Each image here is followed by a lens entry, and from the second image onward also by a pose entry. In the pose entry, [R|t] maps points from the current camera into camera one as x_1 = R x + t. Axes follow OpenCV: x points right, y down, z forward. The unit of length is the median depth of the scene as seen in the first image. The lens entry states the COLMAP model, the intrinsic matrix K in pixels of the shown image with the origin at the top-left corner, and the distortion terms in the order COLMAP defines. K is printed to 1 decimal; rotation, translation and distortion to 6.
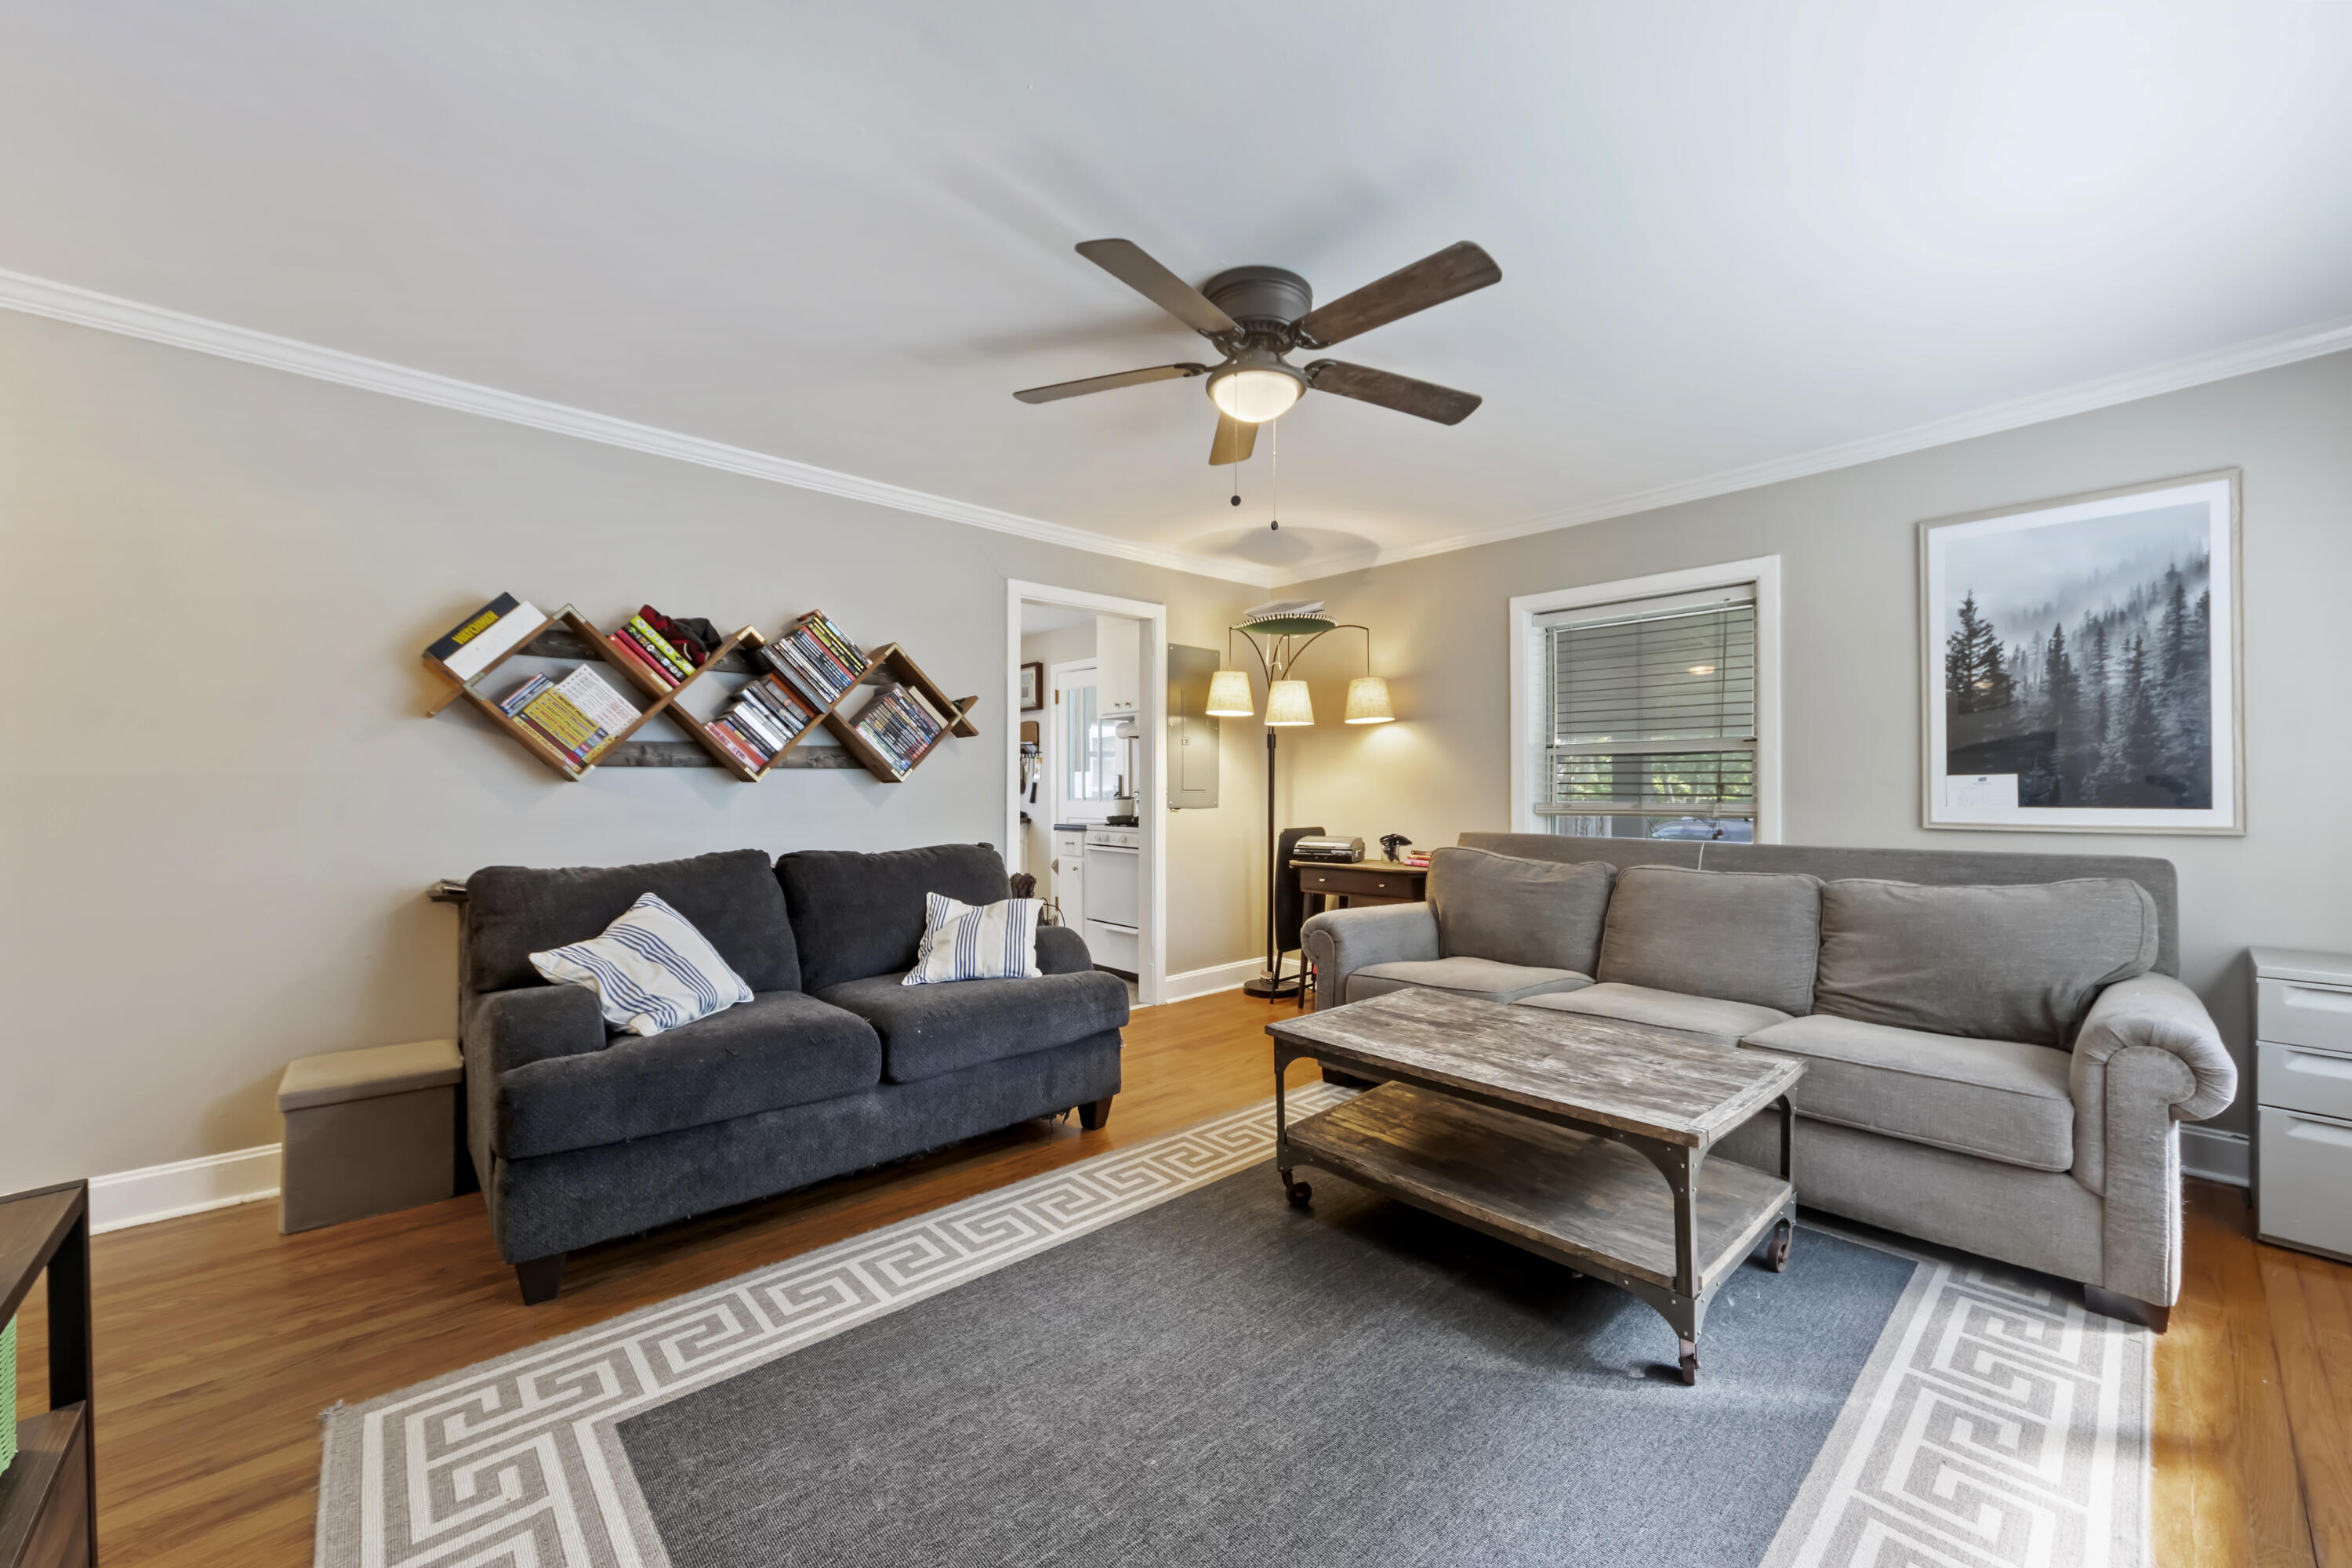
lens RADIAL K [[898.5, 0, 1179.1], [0, 898.5, 786.9], [0, 0, 1]] dist [0.006155, -0.001280]
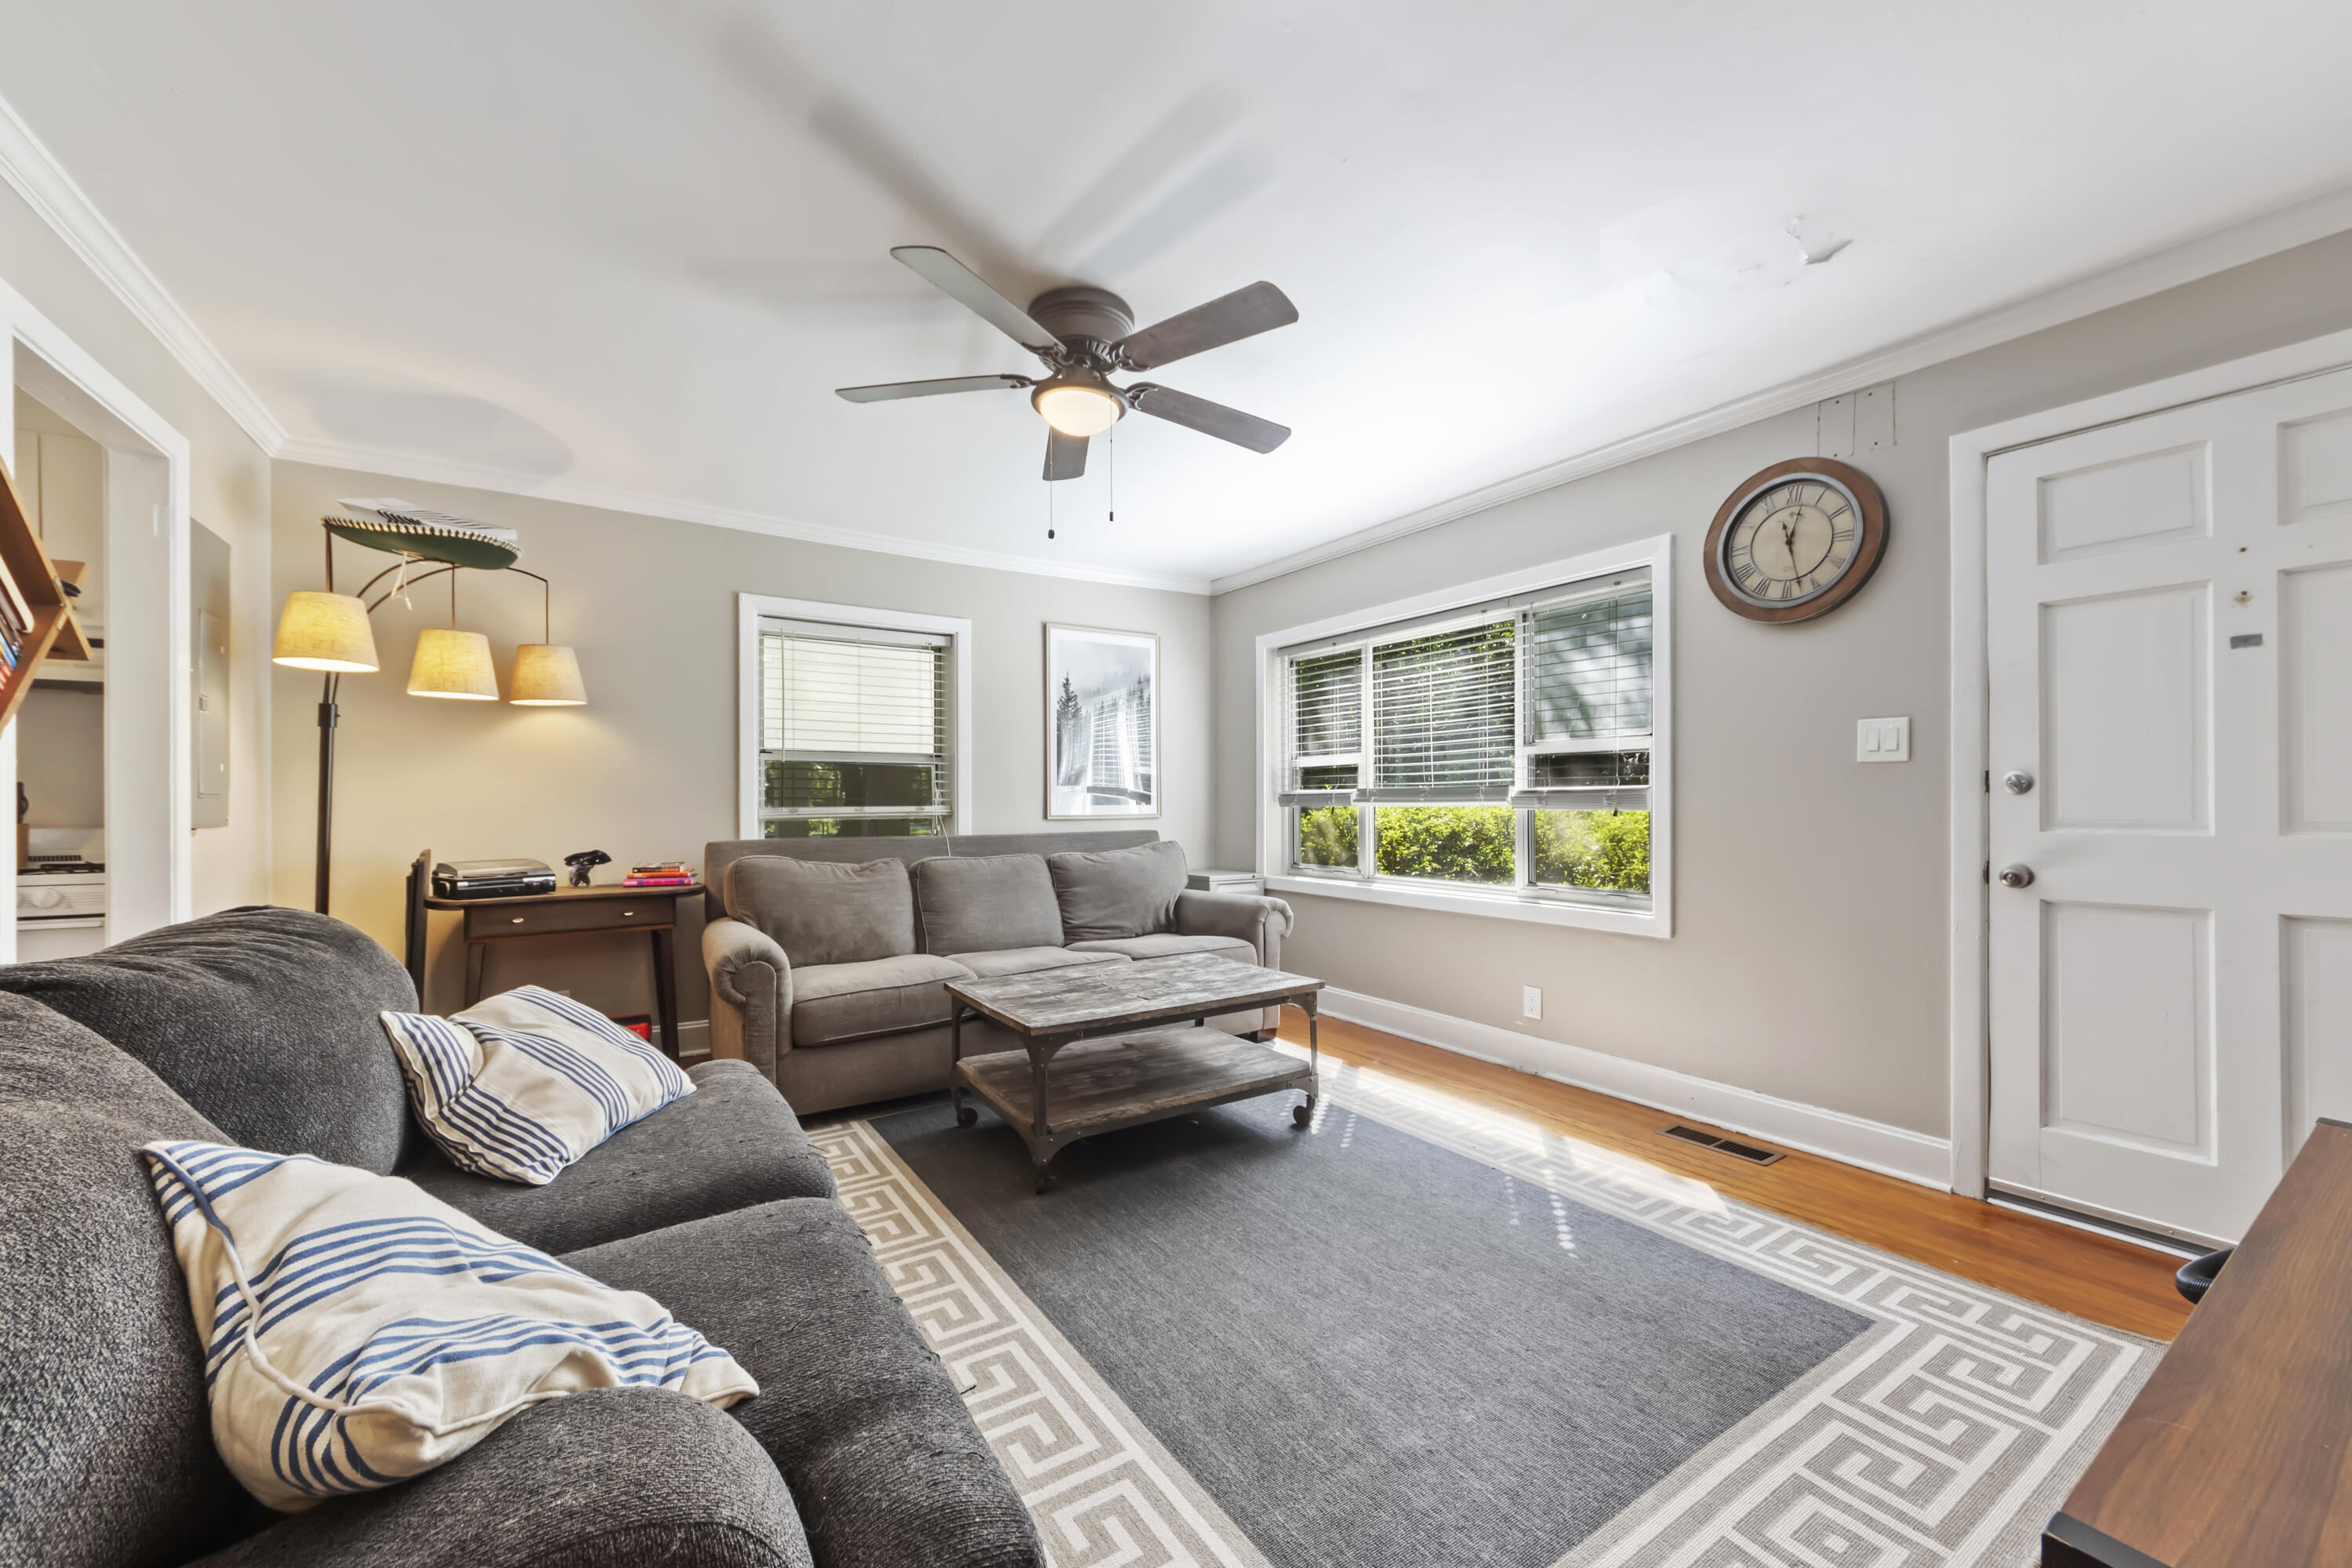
lens RADIAL K [[898.5, 0, 1177.1], [0, 898.5, 791.6], [0, 0, 1]] dist [0.006155, -0.001280]
pose [[0.165097, 0.004143, 0.986269, -0.712864], [-0.001384, 0.999991, -0.003969, 0.004195], [-0.986276, -0.000709, 0.165101, 0.552427]]
